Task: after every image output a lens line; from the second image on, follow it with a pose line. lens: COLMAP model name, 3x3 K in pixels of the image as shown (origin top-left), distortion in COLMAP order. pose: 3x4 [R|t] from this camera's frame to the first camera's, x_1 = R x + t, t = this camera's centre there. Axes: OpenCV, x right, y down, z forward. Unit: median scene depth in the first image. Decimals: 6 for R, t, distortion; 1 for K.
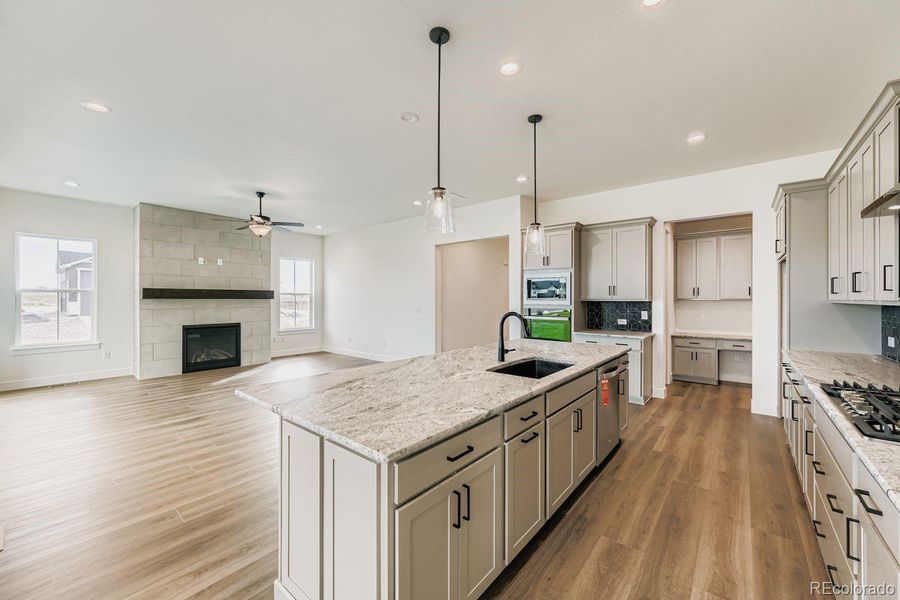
lens RADIAL K [[358.2, 0, 451.7], [0, 358.2, 299.7], [0, 0, 1]] dist [0.001610, 0.000919]
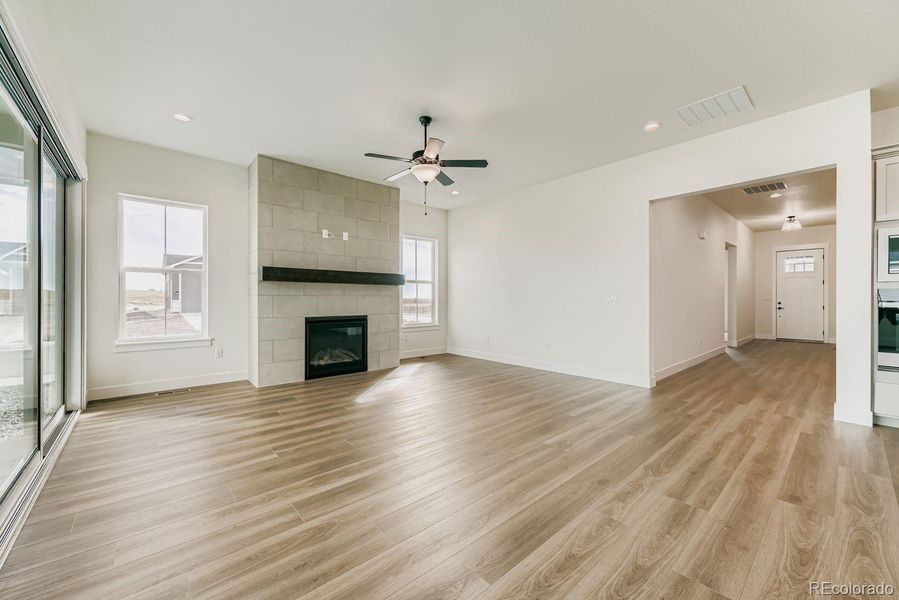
lens RADIAL K [[357.8, 0, 448.6], [0, 357.8, 299.3], [0, 0, 1]] dist [0.001610, 0.000919]
pose [[0.987412, -0.002555, -0.158149, -0.306830], [0.002316, 0.999996, -0.001698, 0.032979], [0.158152, 0.001310, 0.987414, 0.274987]]
